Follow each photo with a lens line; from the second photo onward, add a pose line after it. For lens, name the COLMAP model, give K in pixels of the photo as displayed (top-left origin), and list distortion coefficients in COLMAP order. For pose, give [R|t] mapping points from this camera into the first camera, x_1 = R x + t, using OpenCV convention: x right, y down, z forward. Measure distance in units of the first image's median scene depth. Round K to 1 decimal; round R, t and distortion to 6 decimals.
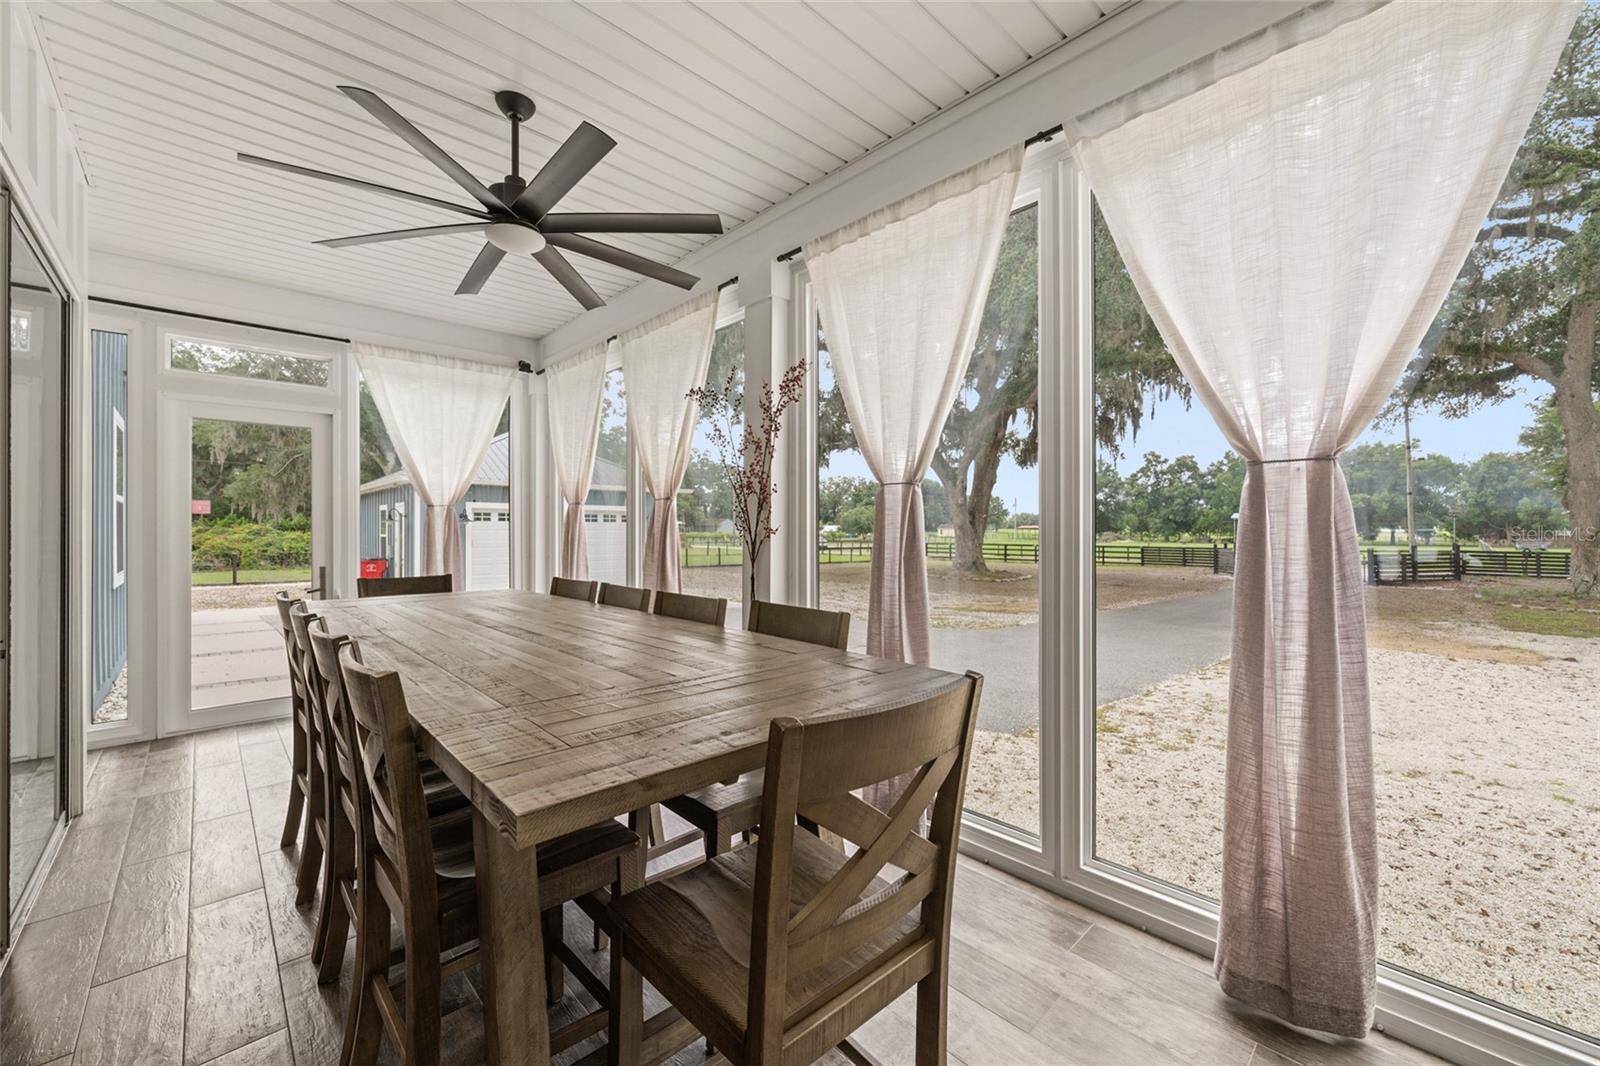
lens RADIAL K [[629.7, 0, 797.9], [0, 629.7, 532.1], [0, 0, 1]] dist [0.001315, -0.000386]
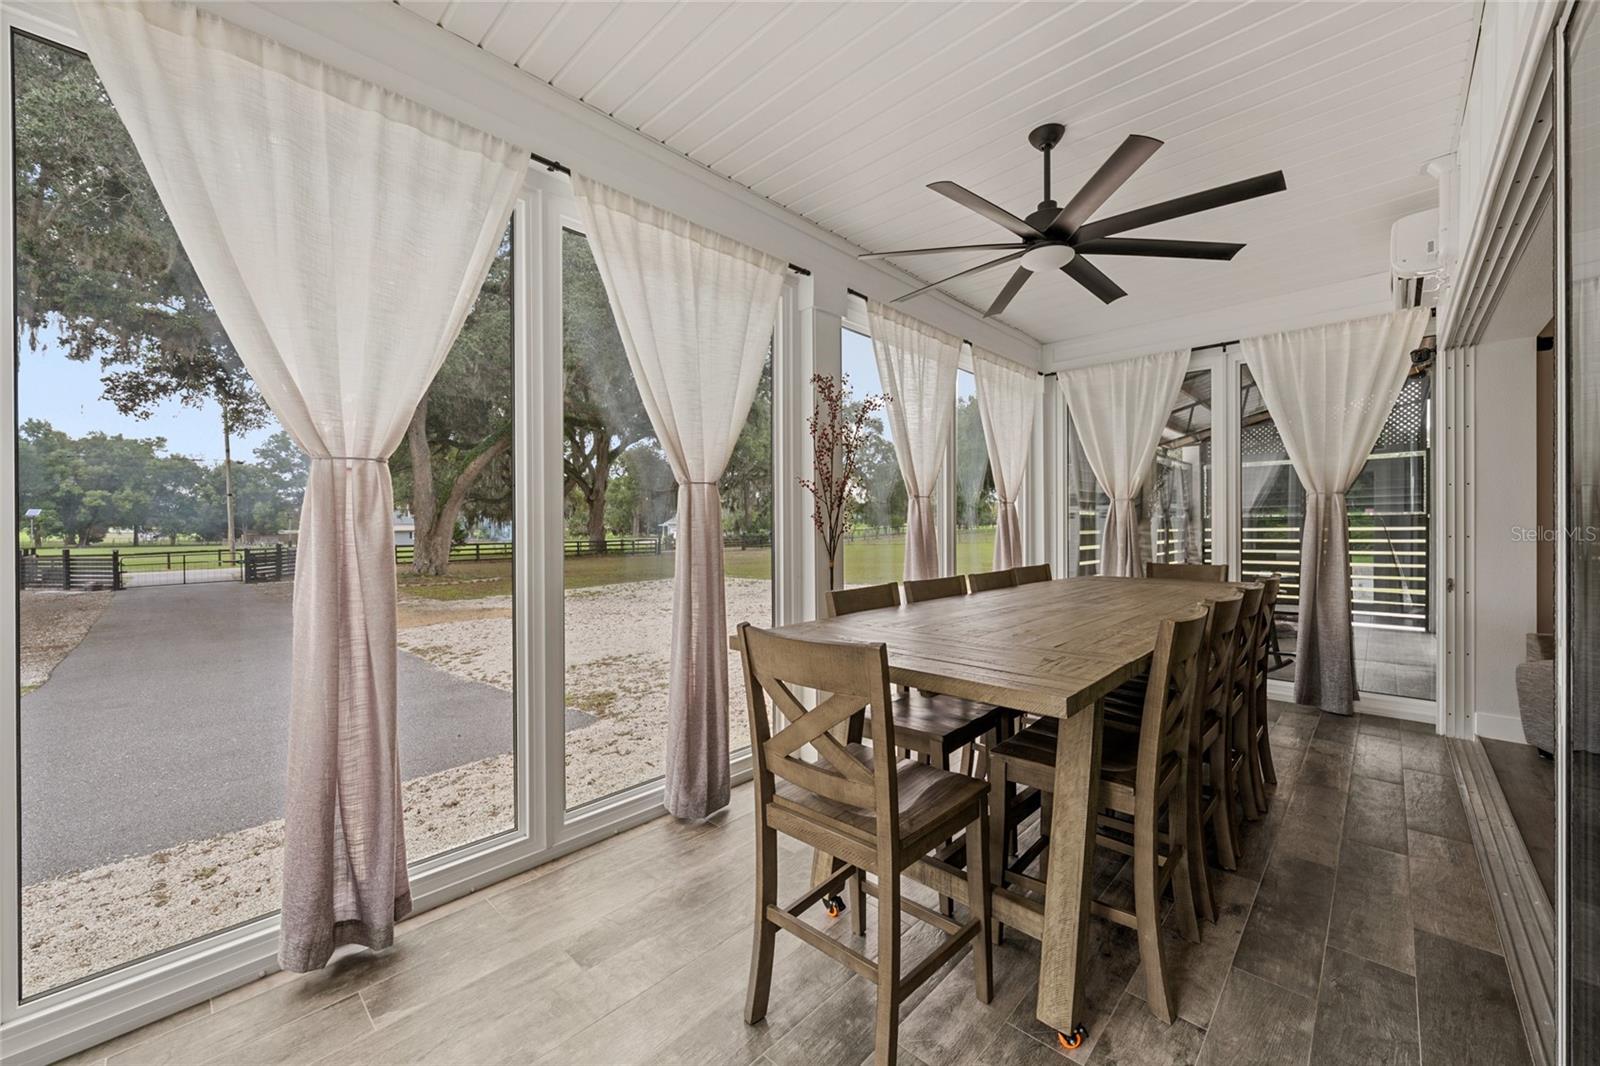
lens RADIAL K [[629.7, 0, 792.2], [0, 629.7, 533.7], [0, 0, 1]] dist [0.001315, -0.000386]
pose [[-0.060916, -0.011938, 0.998071, -0.642368], [0.009819, 0.999873, 0.012559, -0.003849], [-0.998095, 0.010565, -0.060791, 0.585752]]
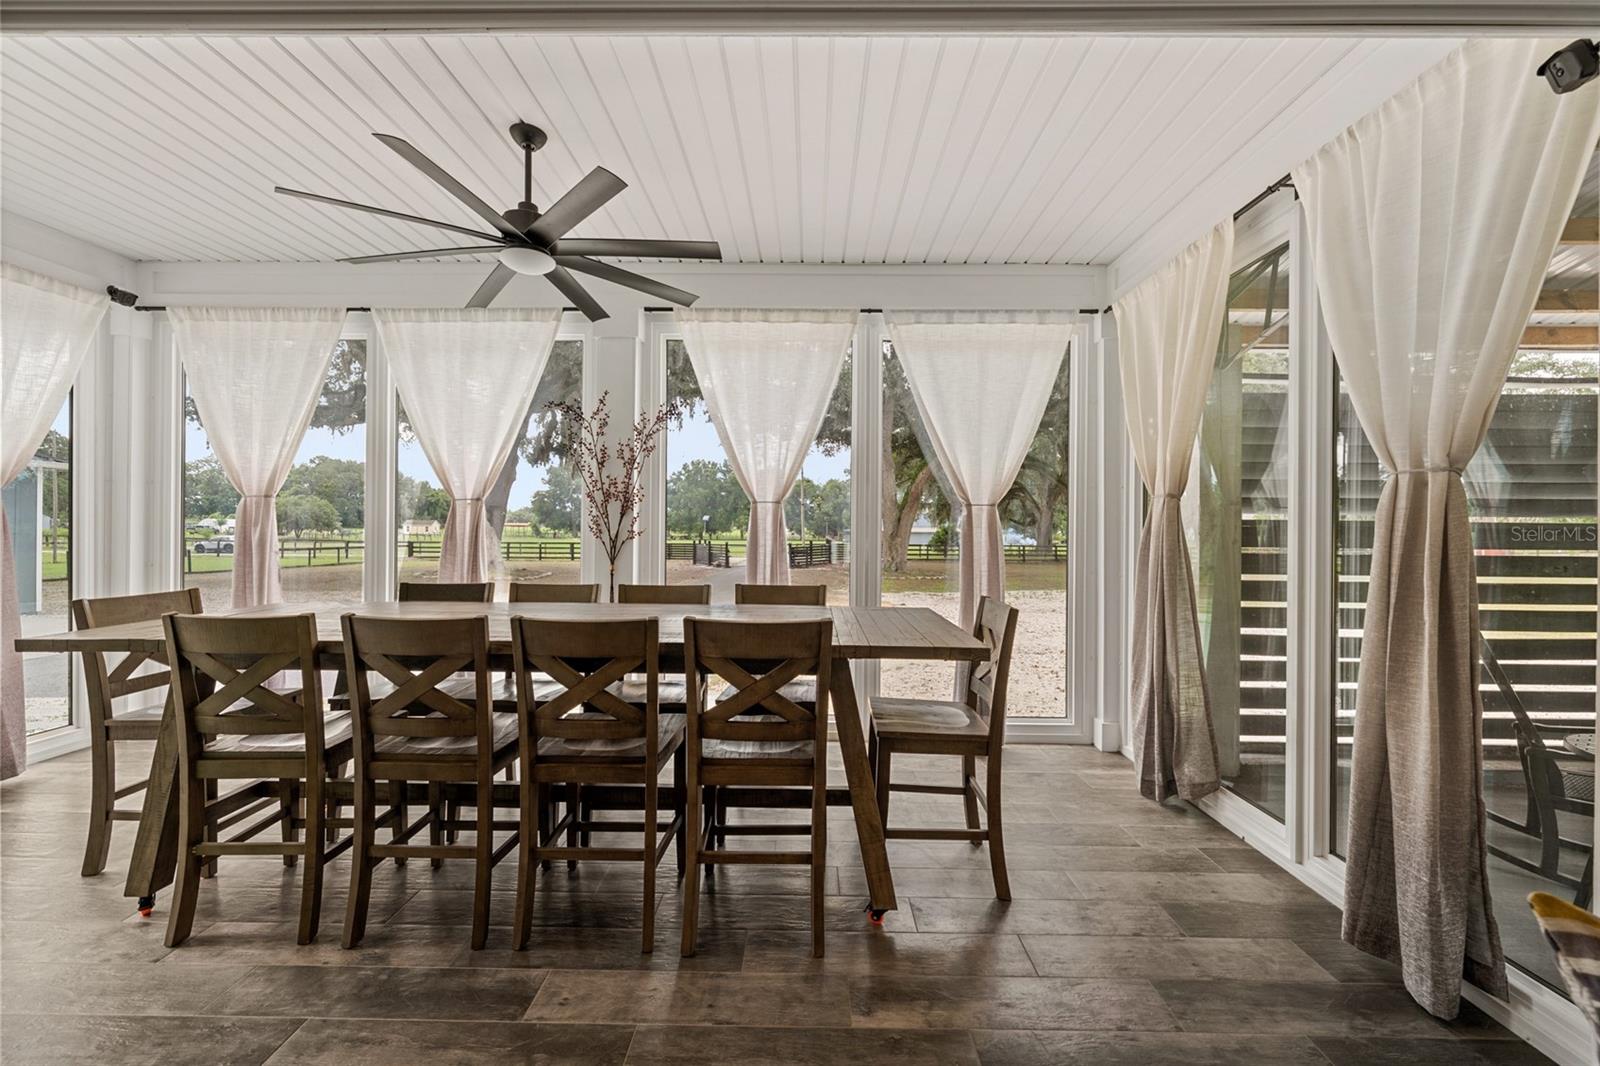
lens RADIAL K [[629.7, 0, 797.8], [0, 629.7, 530.4], [0, 0, 1]] dist [0.001315, -0.000386]
pose [[0.698546, 0.004594, 0.715550, -0.399917], [-0.005998, 0.999982, -0.000565, -0.004806], [-0.715540, -0.003897, 0.698561, -0.034815]]
